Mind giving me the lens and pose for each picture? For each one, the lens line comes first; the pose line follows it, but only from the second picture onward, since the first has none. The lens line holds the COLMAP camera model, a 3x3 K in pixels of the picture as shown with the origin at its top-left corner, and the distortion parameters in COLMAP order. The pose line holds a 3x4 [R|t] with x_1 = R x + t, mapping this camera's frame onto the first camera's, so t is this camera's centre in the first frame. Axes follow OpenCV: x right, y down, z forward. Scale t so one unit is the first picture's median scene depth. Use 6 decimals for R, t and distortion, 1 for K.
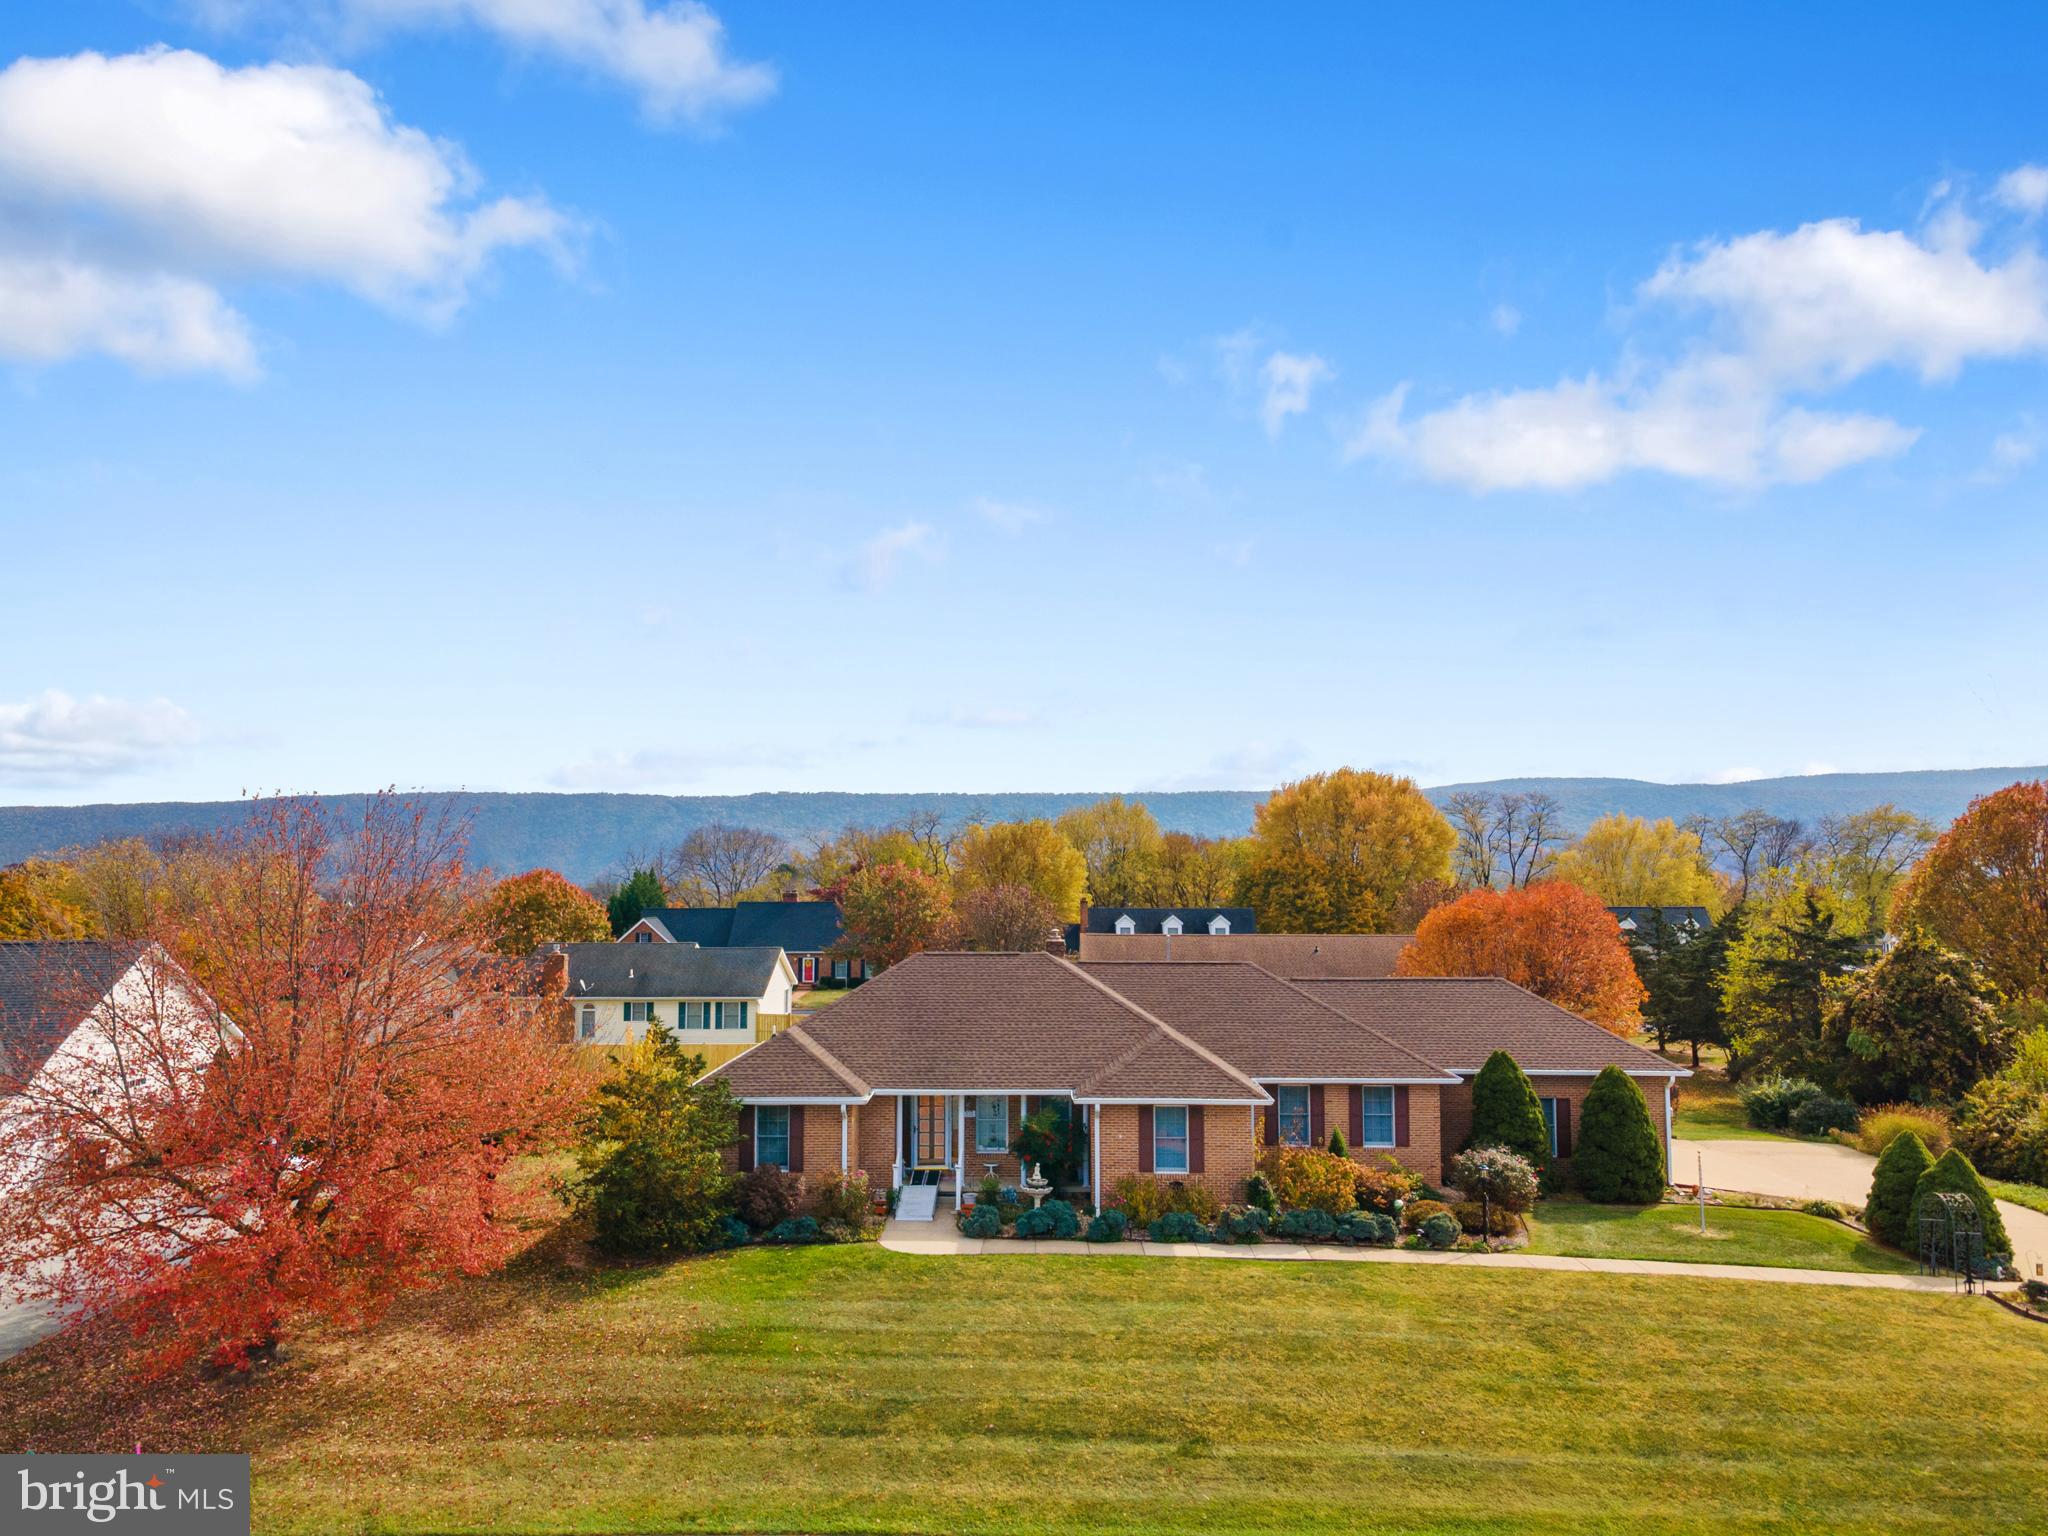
lens RADIAL K [[1495.5, 0, 1022.5], [0, 1495.5, 779.4], [0, 0, 1]] dist [0.050909, 0.005738]
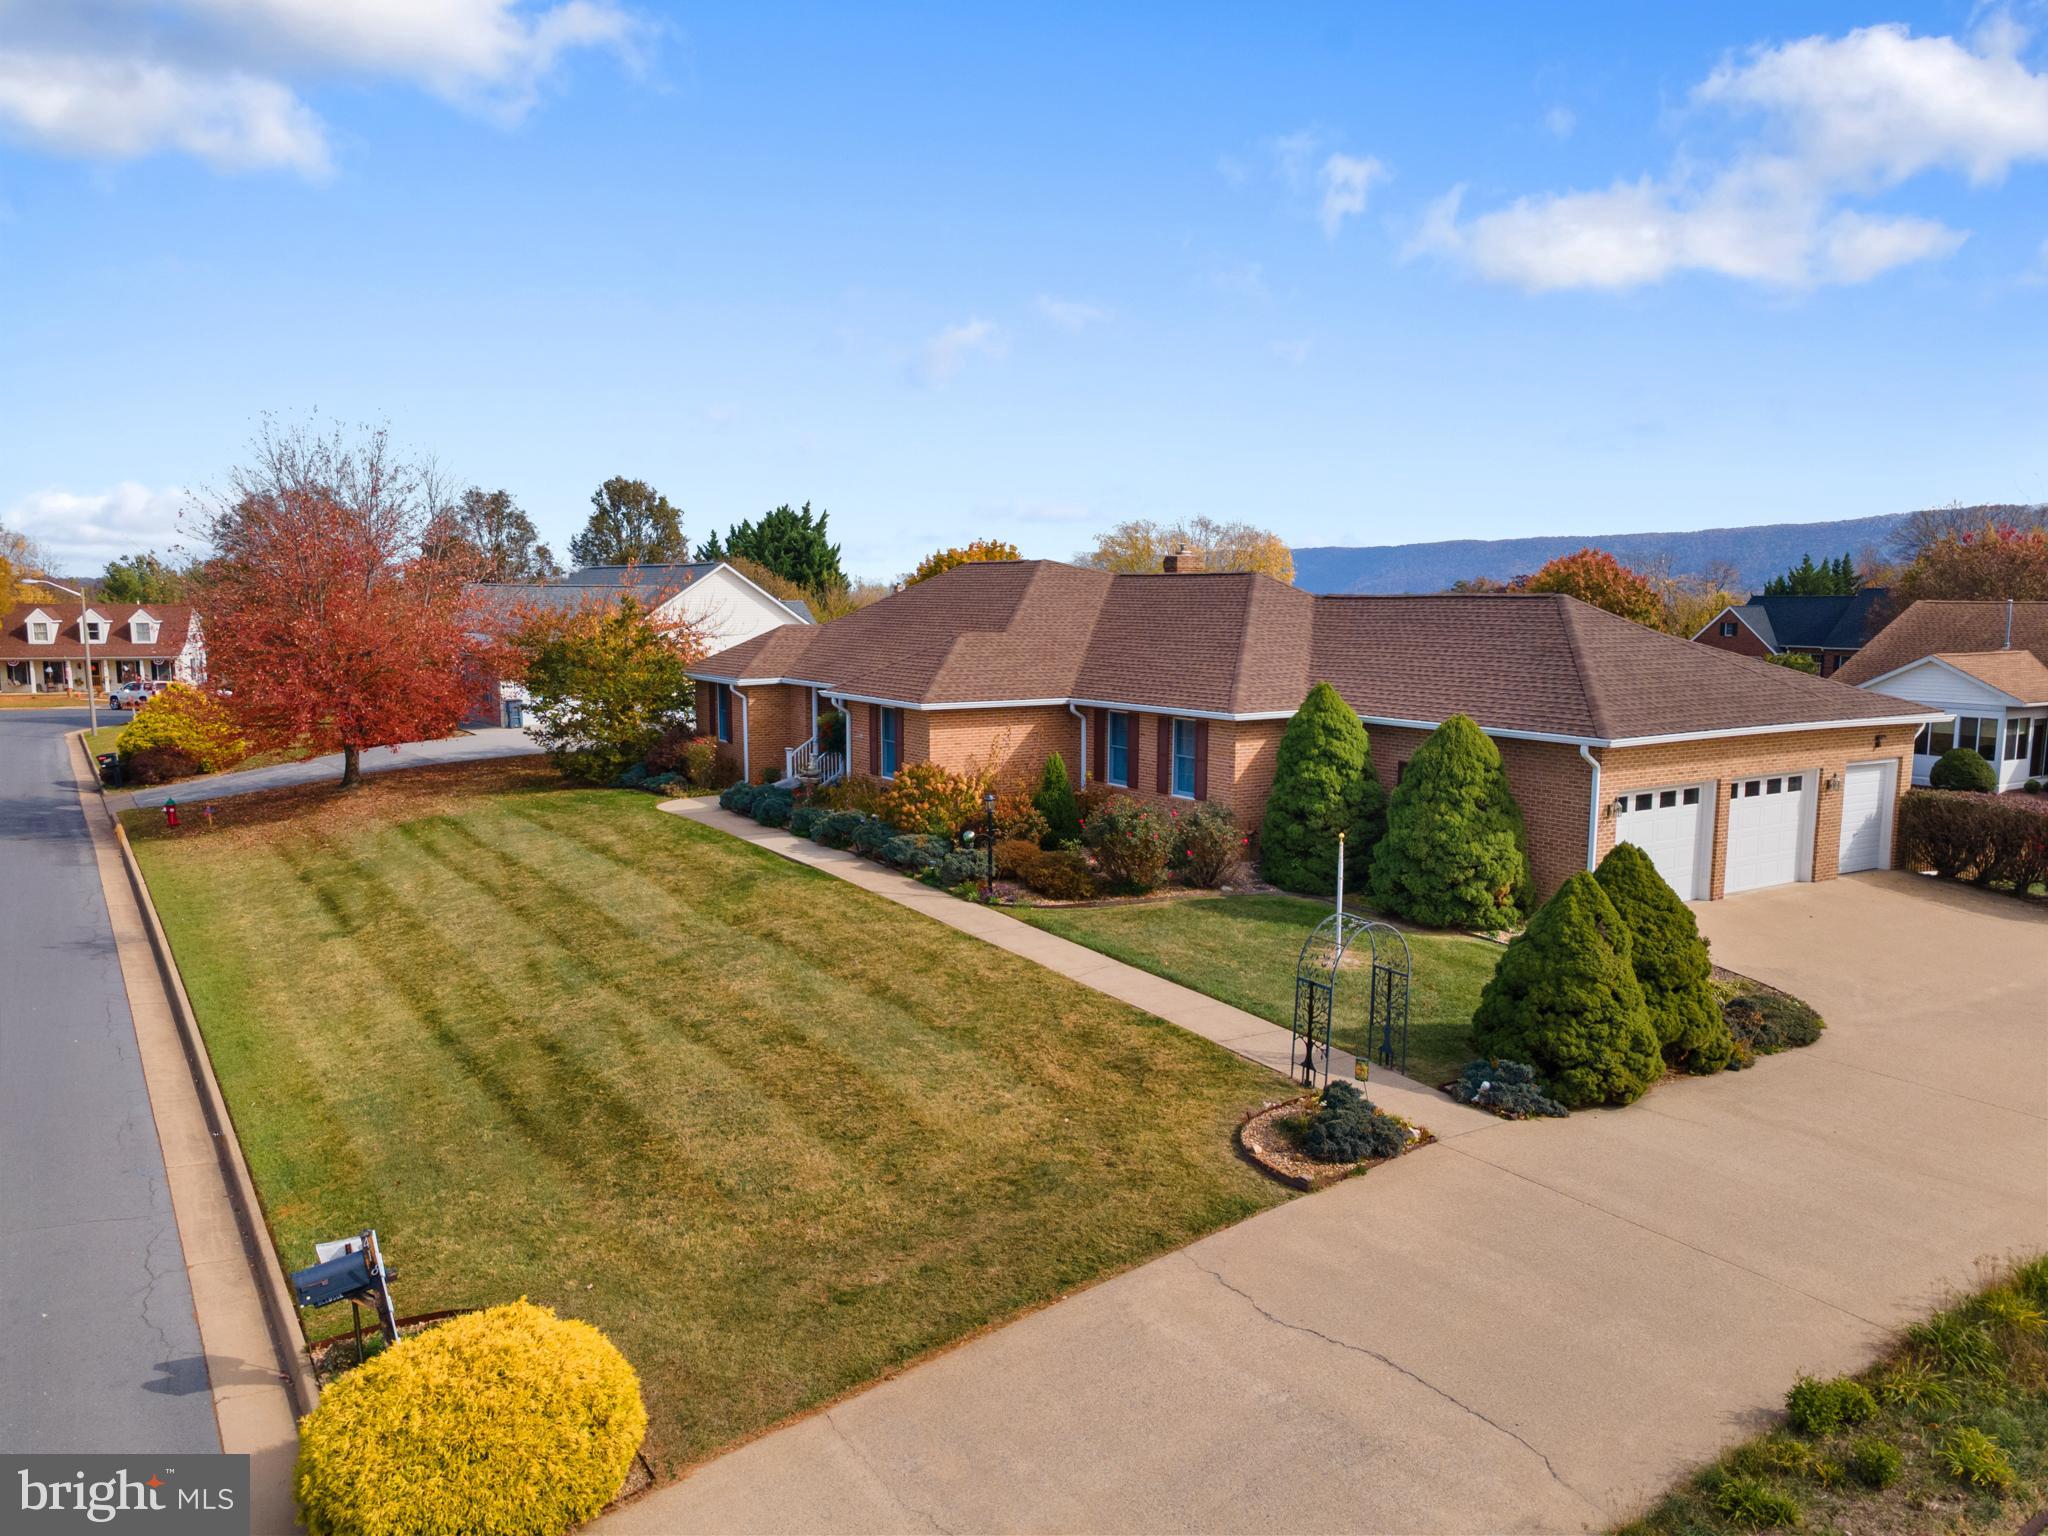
lens RADIAL K [[1494.5, 0, 1017.6], [0, 1494.5, 773.0], [0, 0, 1]] dist [0.046126, -0.010807]
pose [[0.558114, 0.102031, -0.823467, 0.938657], [0.045524, 0.987151, 0.153166, 0.129031], [0.828514, -0.122972, 0.546298, 0.597957]]
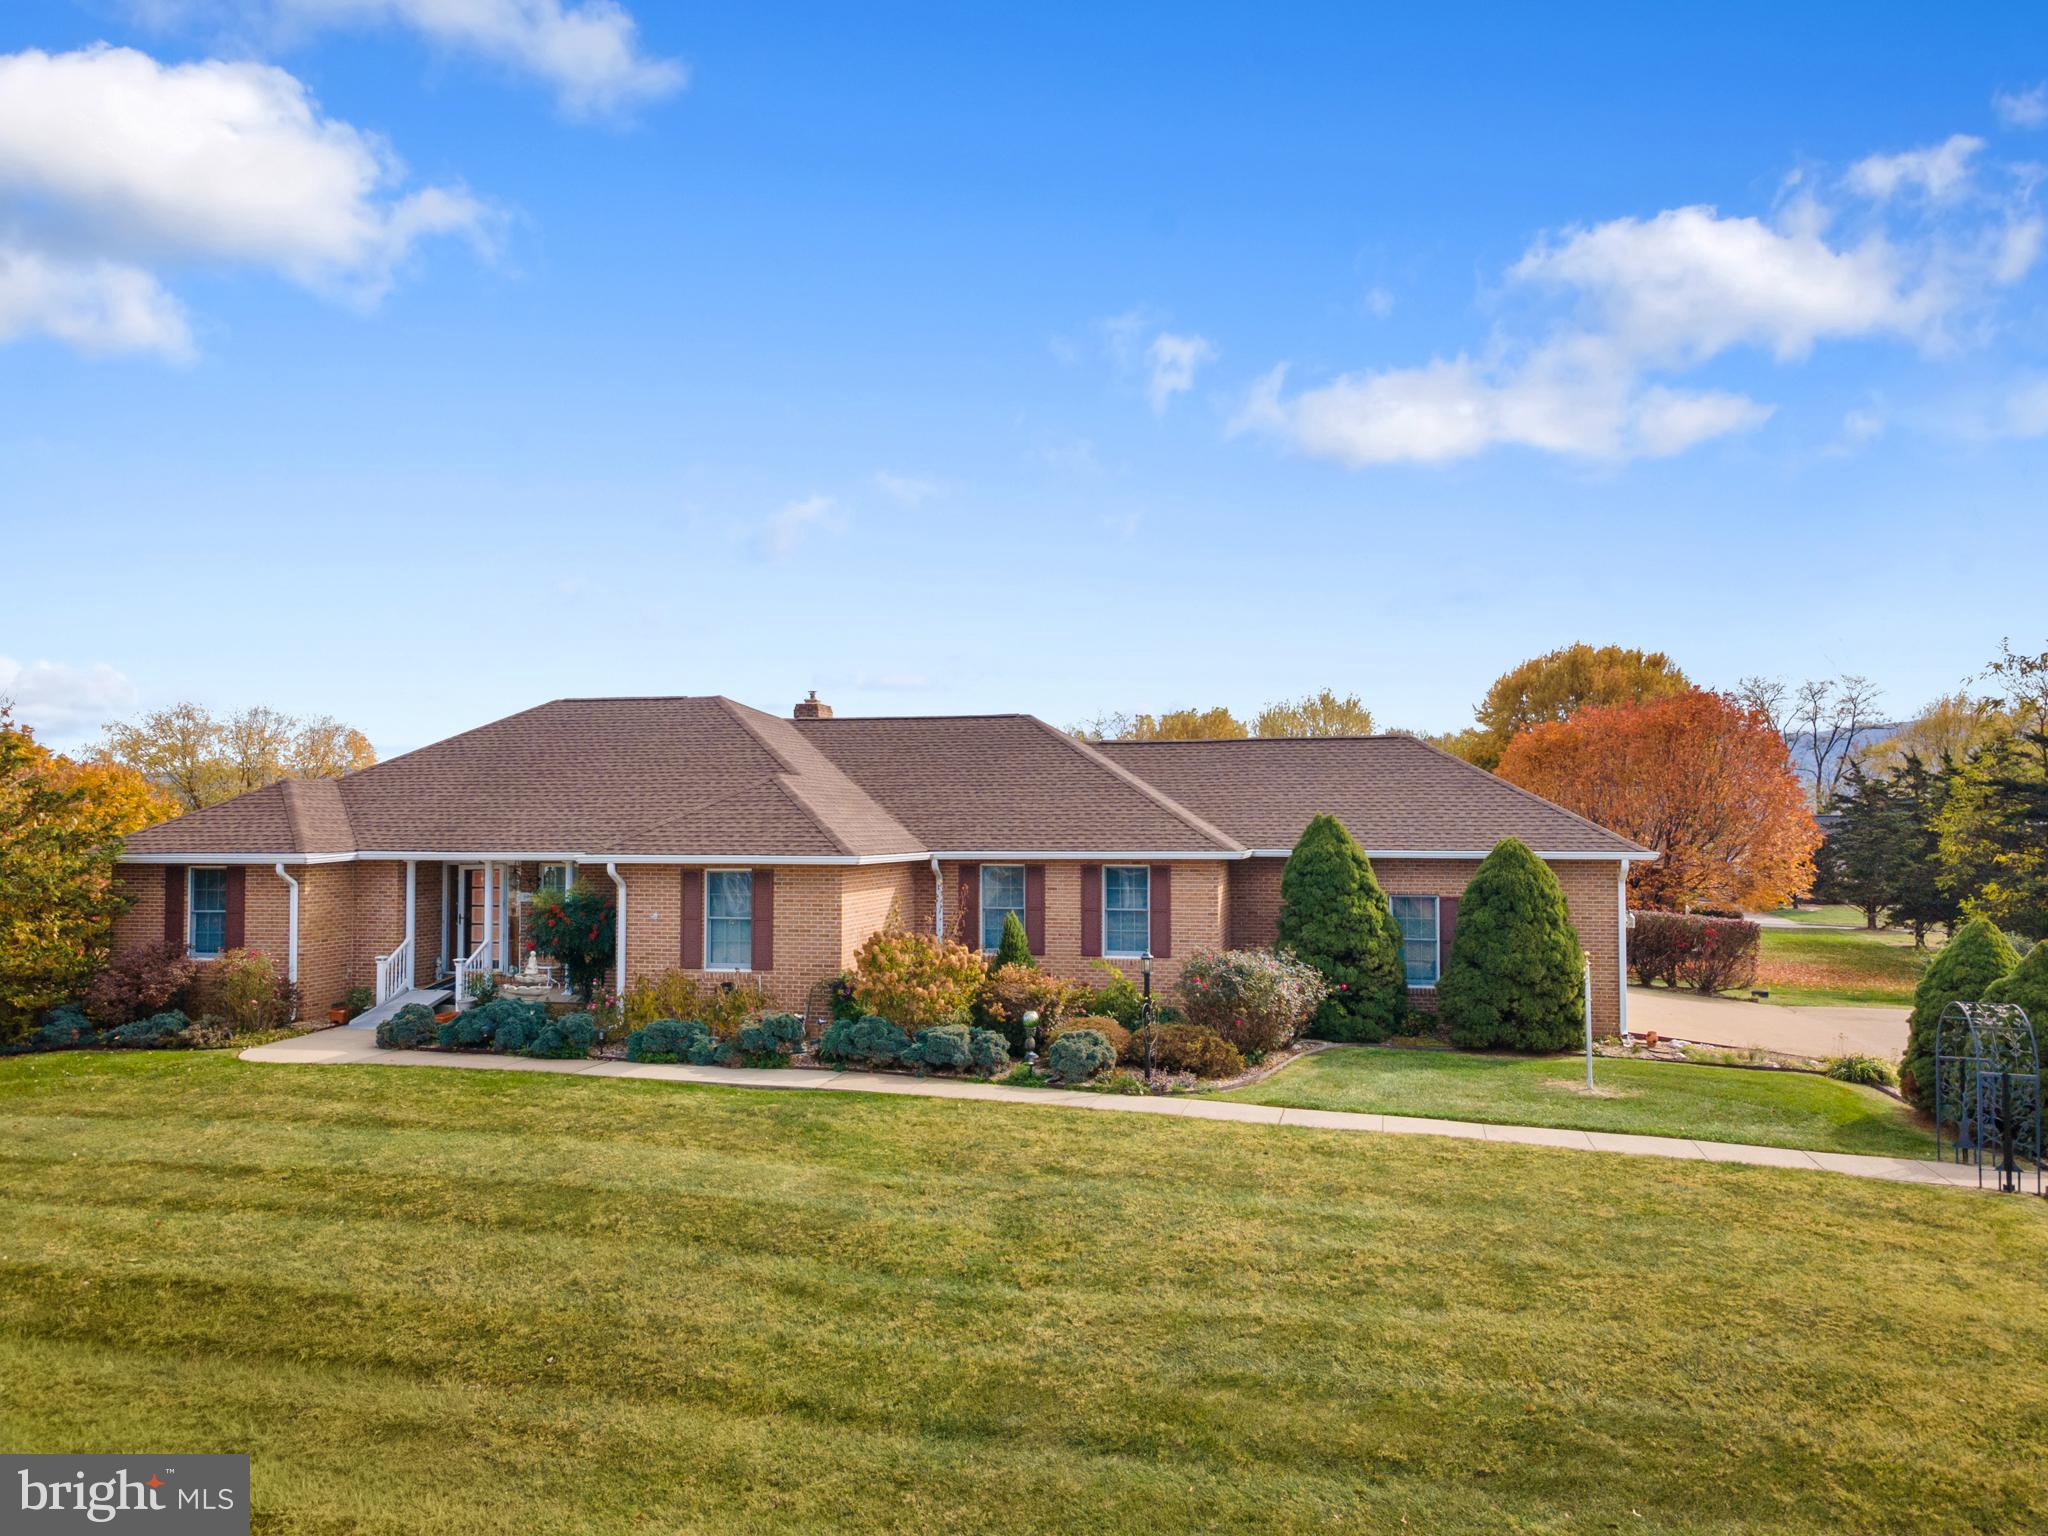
lens RADIAL K [[1494.5, 0, 1017.6], [0, 1494.5, 773.0], [0, 0, 1]] dist [0.046126, -0.010807]
pose [[0.974882, -0.007661, -0.222589, 0.388215], [0.013474, 0.999606, 0.024608, 0.169804], [0.222313, -0.026990, 0.974602, 0.413492]]
